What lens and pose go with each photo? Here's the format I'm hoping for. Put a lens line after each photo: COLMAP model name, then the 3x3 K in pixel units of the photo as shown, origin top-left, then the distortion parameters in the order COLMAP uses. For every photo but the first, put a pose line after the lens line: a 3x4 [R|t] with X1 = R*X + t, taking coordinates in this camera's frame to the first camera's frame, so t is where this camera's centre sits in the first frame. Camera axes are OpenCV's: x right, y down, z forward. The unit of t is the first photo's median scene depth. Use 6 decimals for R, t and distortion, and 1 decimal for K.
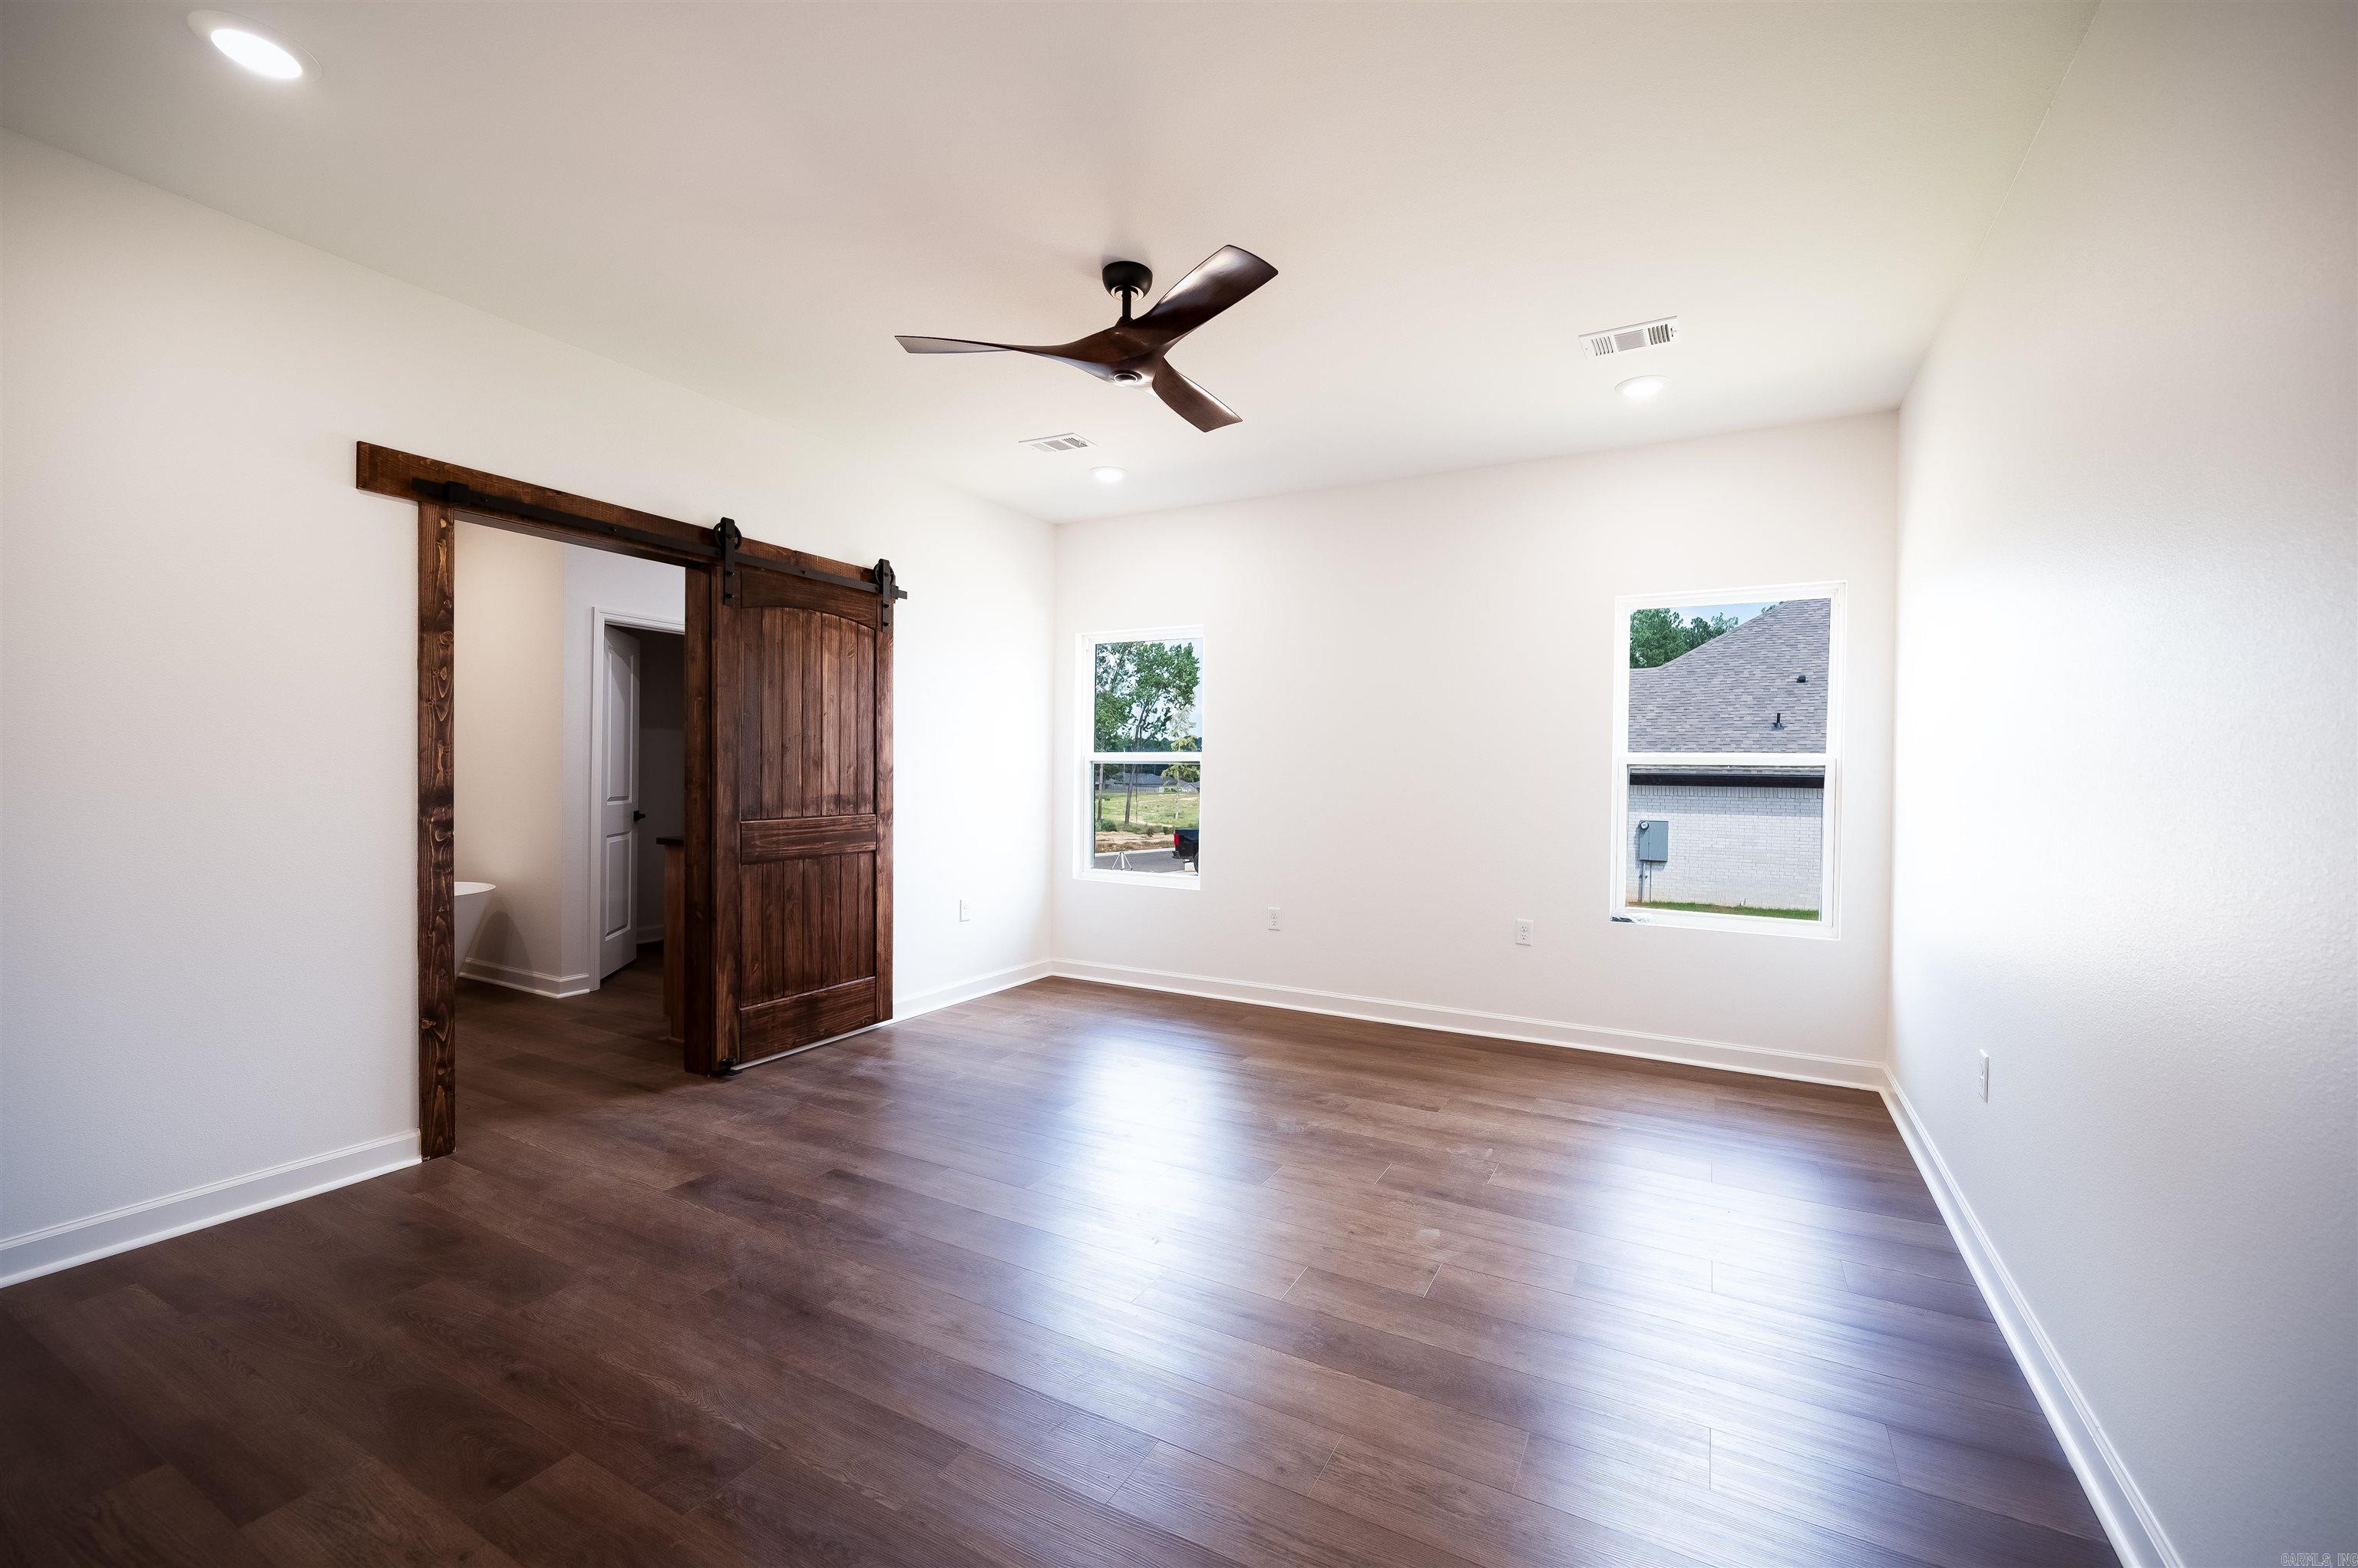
lens RADIAL K [[954.0, 0, 1188.6], [0, 954.0, 781.0], [0, 0, 1]] dist [0.001724, -0.000112]
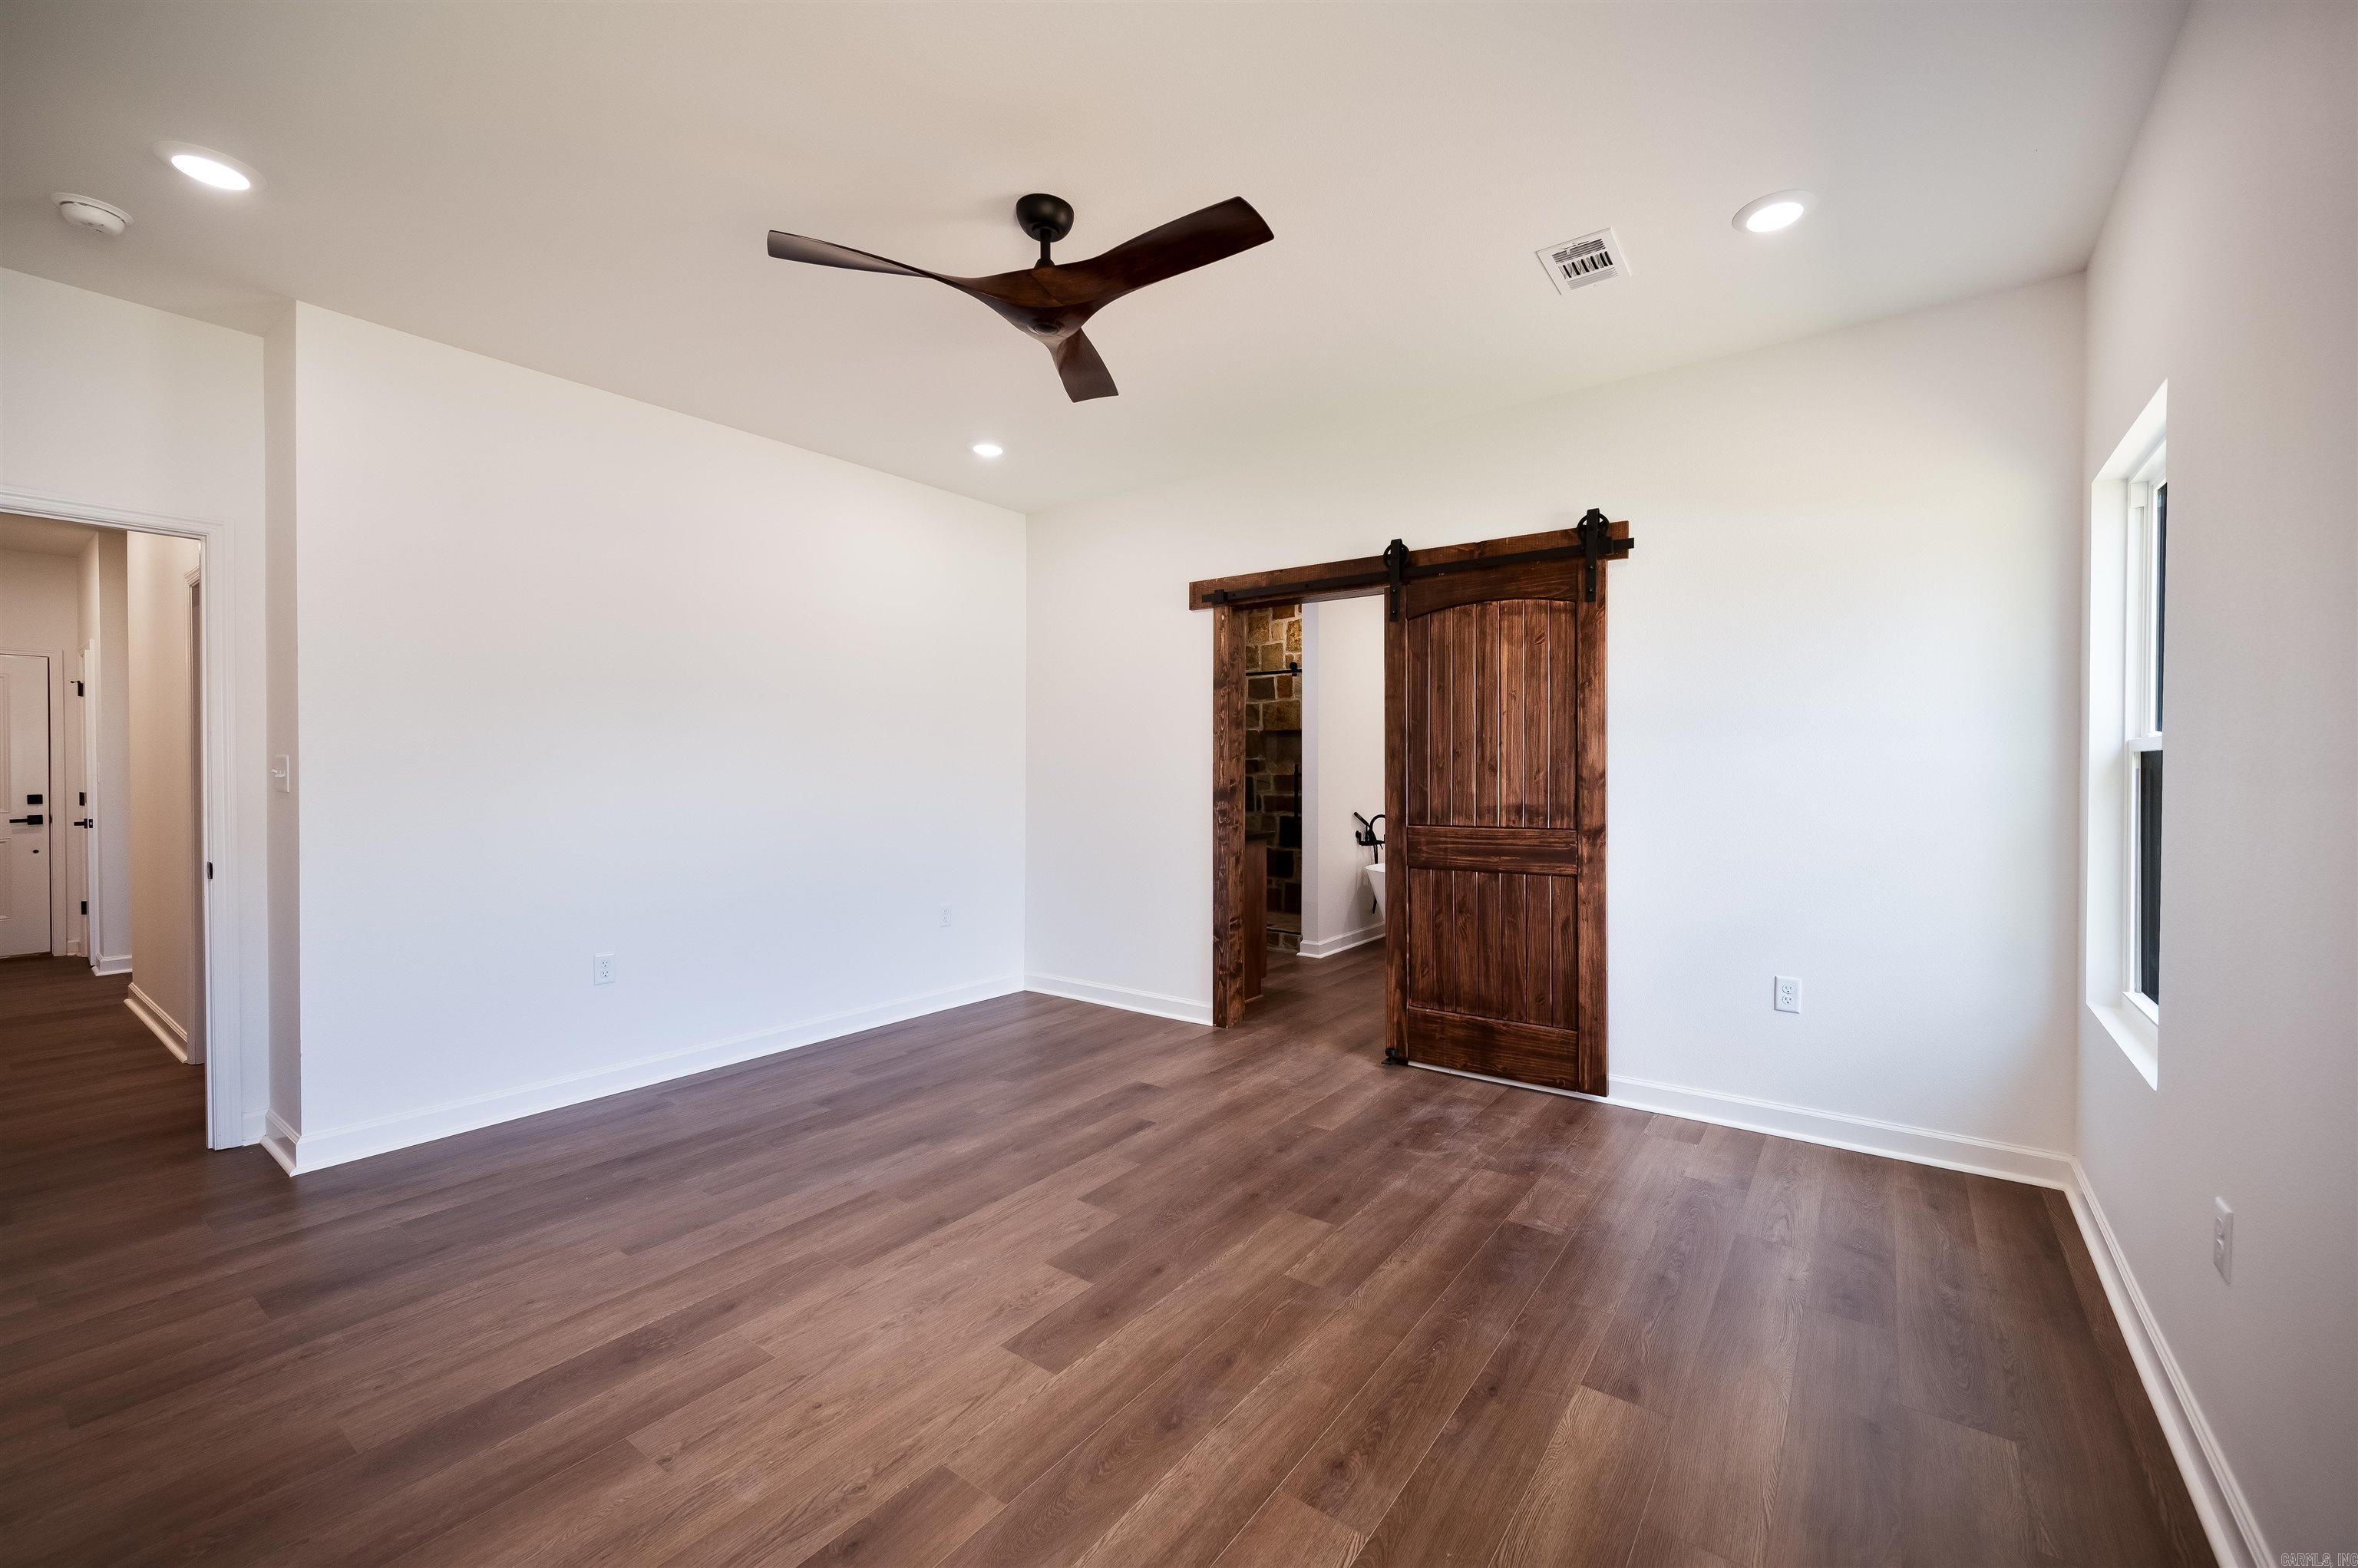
lens RADIAL K [[954.0, 0, 1254.5], [0, 954.0, 776.7], [0, 0, 1]] dist [0.001724, -0.000112]
pose [[-0.106384, -0.003532, -0.994319, 0.529143], [-0.011084, 0.999936, -0.002366, -0.005838], [0.994263, 0.010770, -0.106417, 0.862170]]
